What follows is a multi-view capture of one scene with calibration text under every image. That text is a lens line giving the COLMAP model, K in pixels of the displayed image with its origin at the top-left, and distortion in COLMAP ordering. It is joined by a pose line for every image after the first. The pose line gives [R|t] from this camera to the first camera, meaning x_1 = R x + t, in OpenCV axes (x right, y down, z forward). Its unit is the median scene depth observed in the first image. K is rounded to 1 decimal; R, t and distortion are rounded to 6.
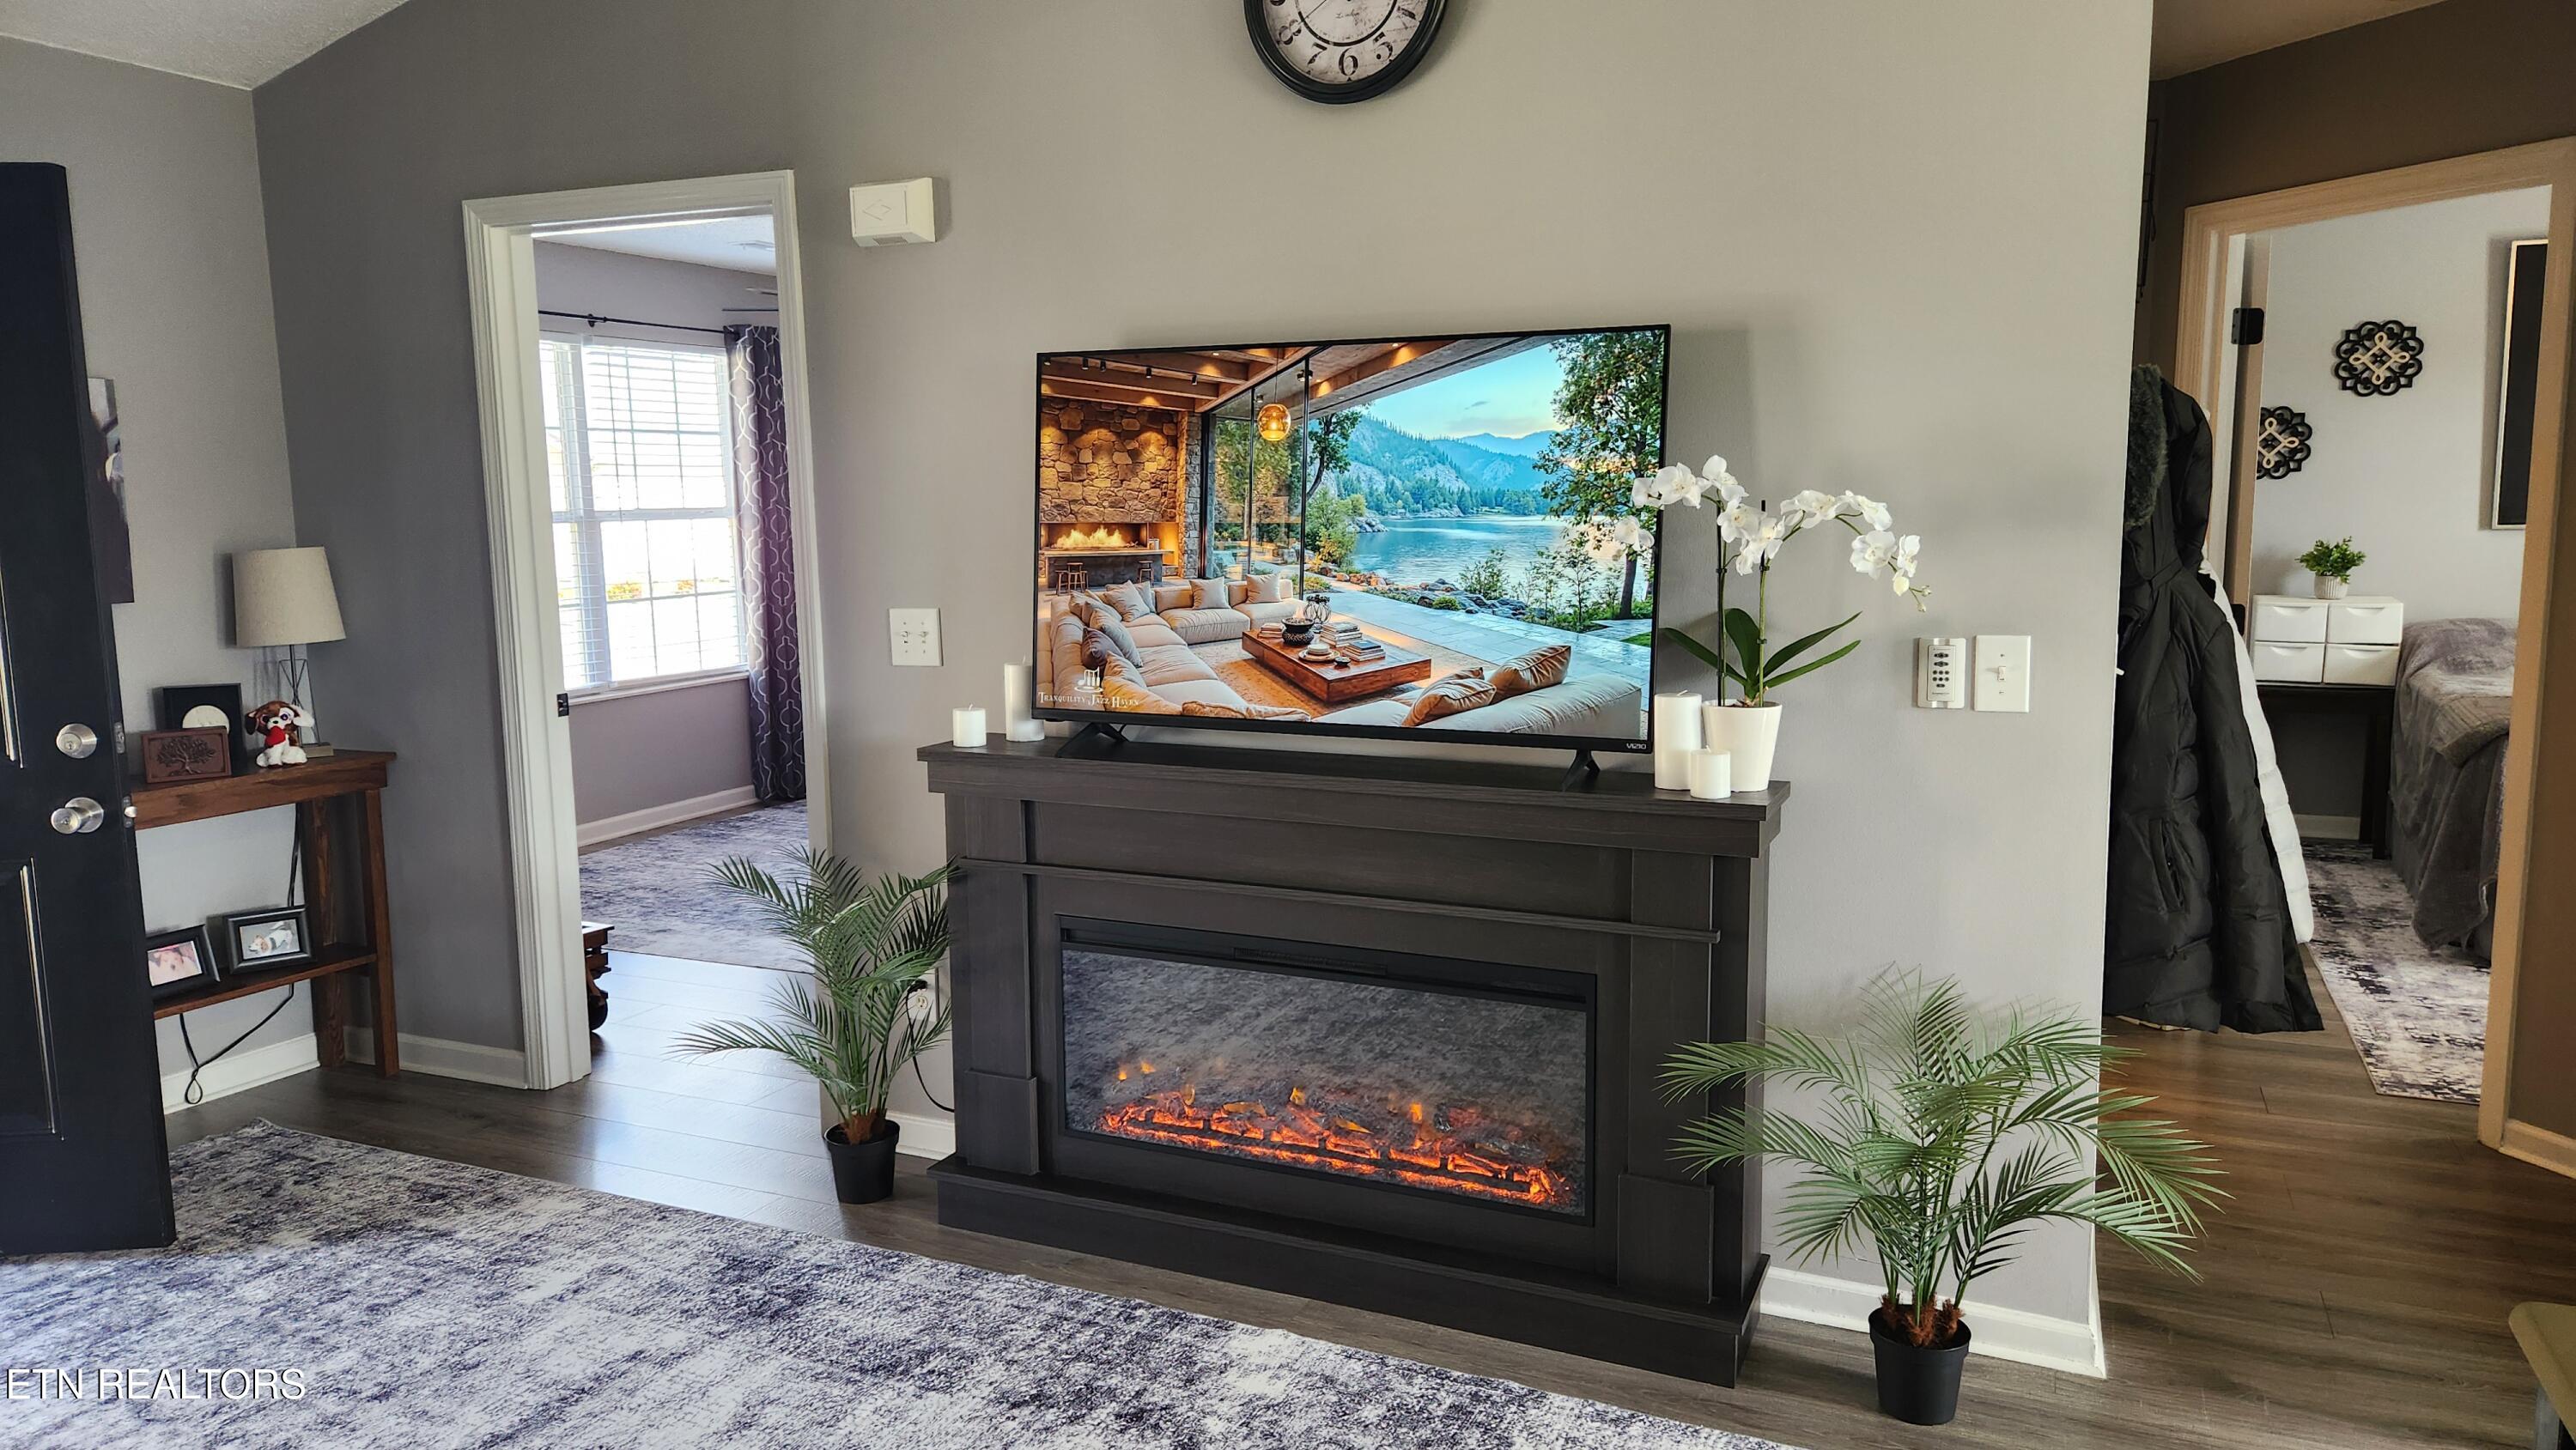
lens RADIAL K [[1708.4, 0, 1306.6], [0, 1708.4, 717.7], [0, 0, 1]] dist [0.090990, -0.082717]
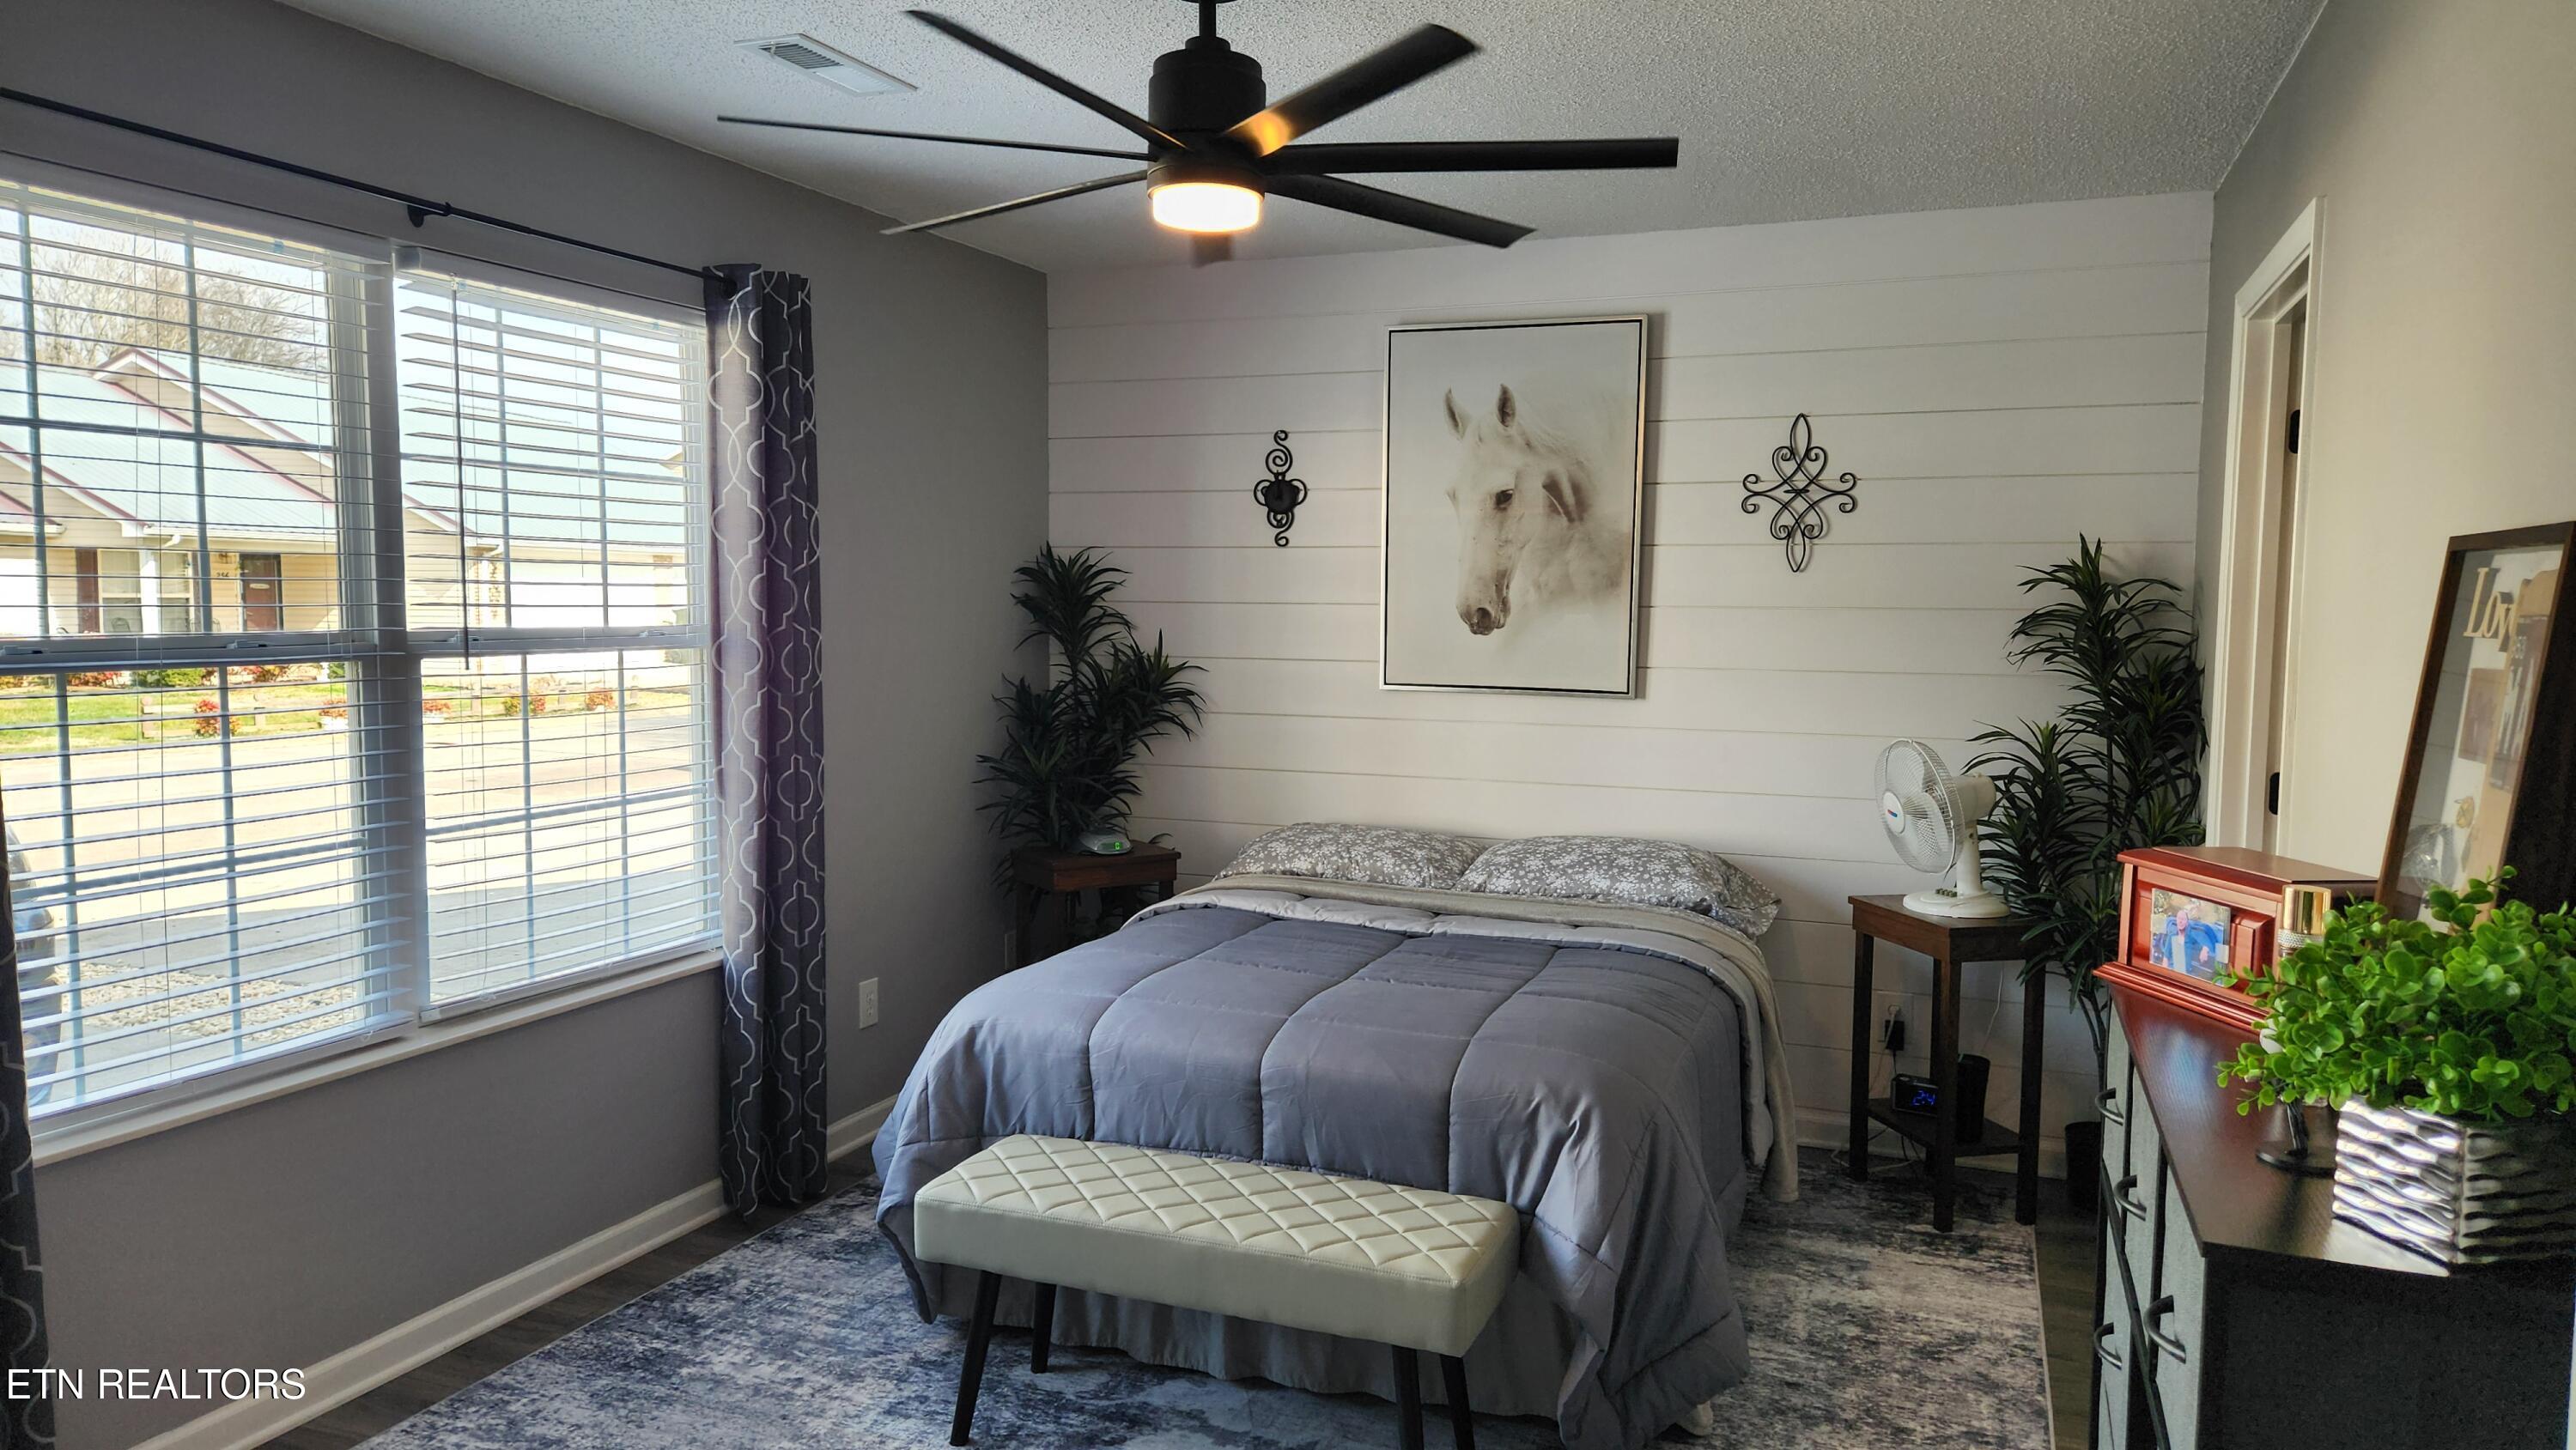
lens RADIAL K [[1708.4, 0, 1306.6], [0, 1708.4, 717.7], [0, 0, 1]] dist [0.090990, -0.082717]
pose [[0.998601, 0.019972, 0.048962, -0.451754], [-0.016877, 0.997882, -0.062823, -0.166002], [-0.050113, 0.061908, 0.996823, 1.223199]]
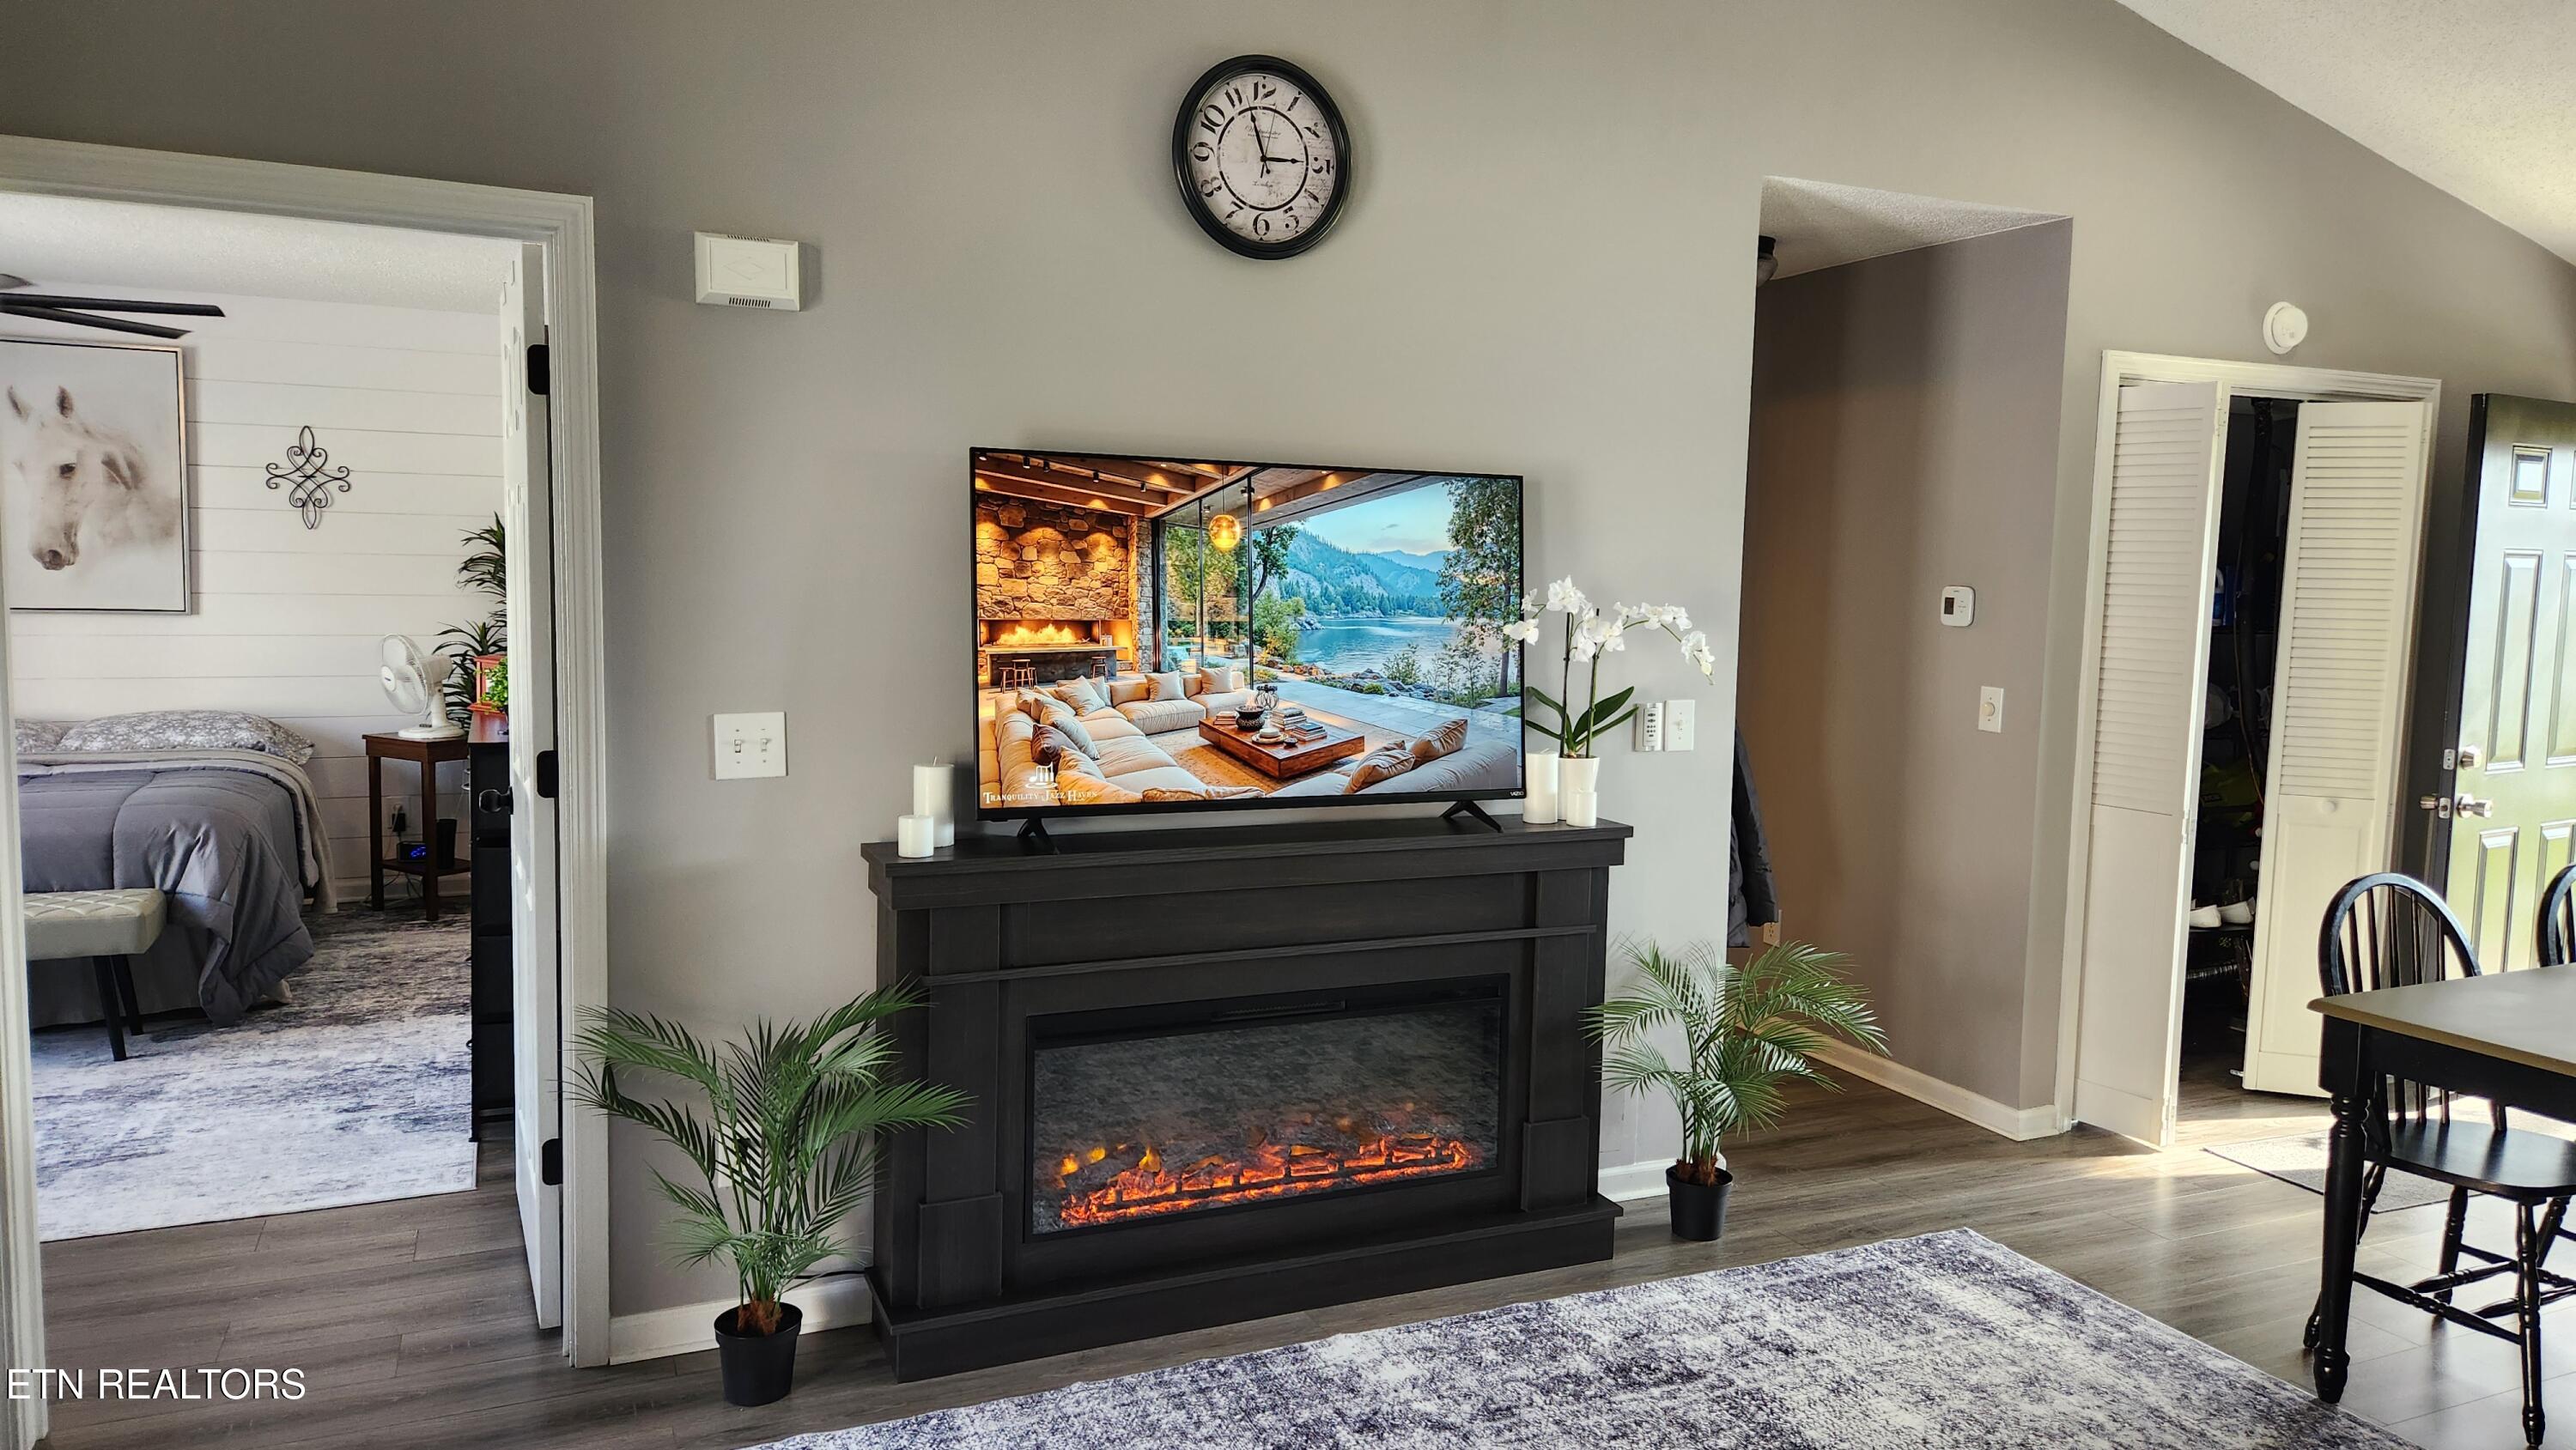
lens RADIAL K [[1708.4, 0, 1306.6], [0, 1708.4, 717.7], [0, 0, 1]] dist [0.090990, -0.082717]
pose [[0.661733, -0.042590, 0.748529, -0.807530], [0.071737, 0.997401, -0.006669, -0.039982], [-0.746300, 0.058110, 0.663069, 0.228152]]
